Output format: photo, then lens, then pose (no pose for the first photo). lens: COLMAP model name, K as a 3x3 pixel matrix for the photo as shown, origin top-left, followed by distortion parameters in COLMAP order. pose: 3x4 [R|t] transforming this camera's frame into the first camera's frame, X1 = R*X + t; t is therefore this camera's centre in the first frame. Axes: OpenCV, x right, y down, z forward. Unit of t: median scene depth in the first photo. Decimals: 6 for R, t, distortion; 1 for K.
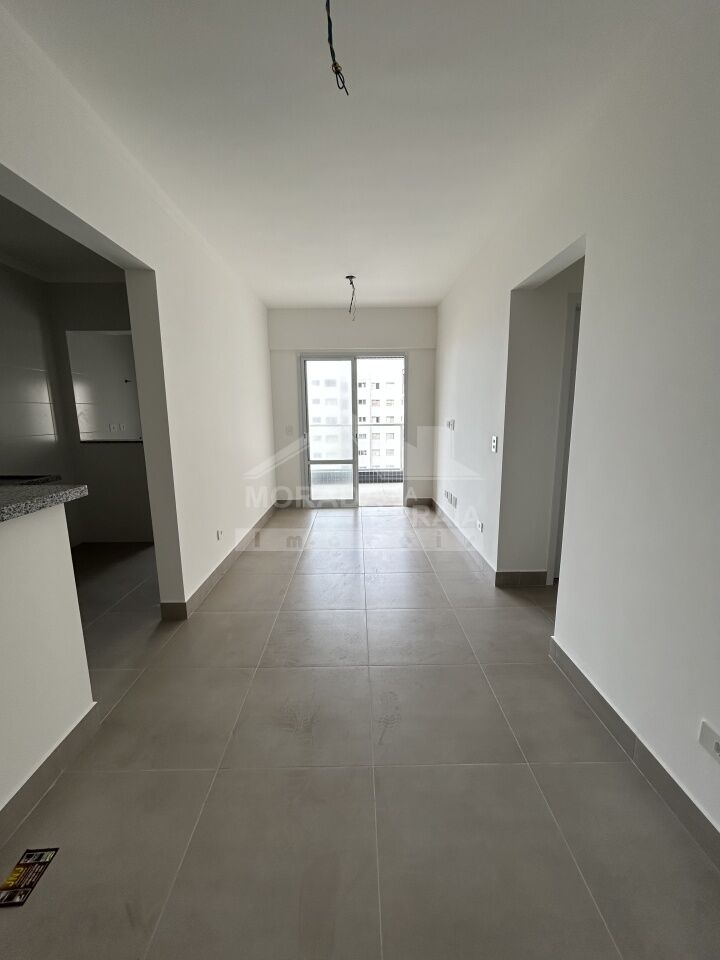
lens RADIAL K [[387.4, 0, 365.3], [0, 387.4, 469.3], [0, 0, 1]] dist [0.000847, 0.000978]
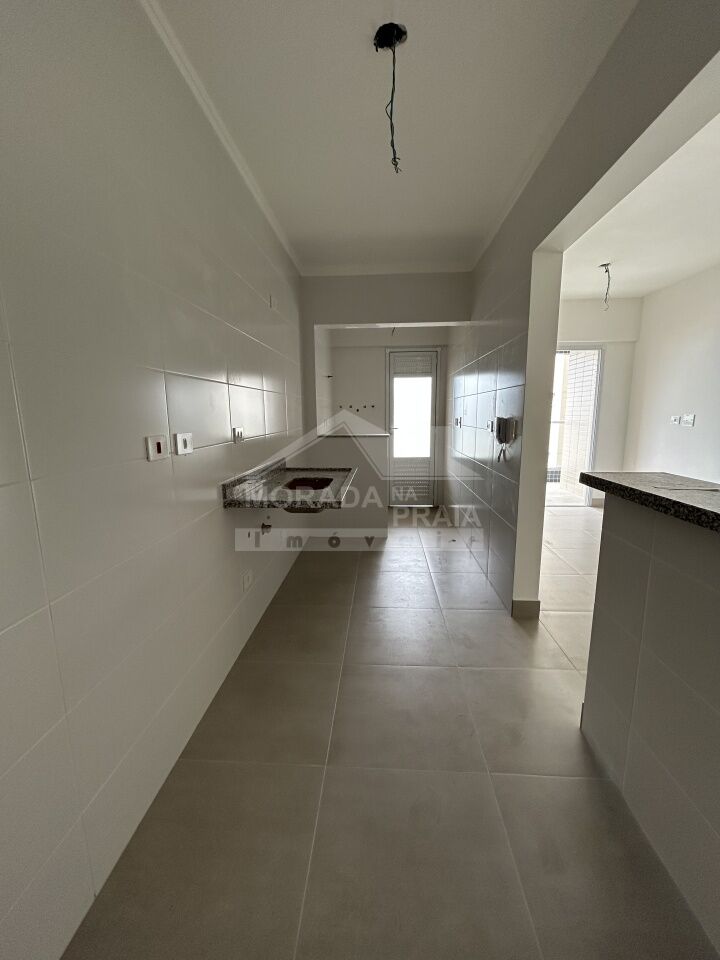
lens RADIAL K [[387.4, 0, 360.3], [0, 387.4, 477.6], [0, 0, 1]] dist [0.000847, 0.000978]
pose [[0.997902, 0.015947, -0.062745, -0.561328], [-0.014424, 0.999592, 0.024659, 0.010331], [0.063113, -0.023703, 0.997725, 0.001552]]
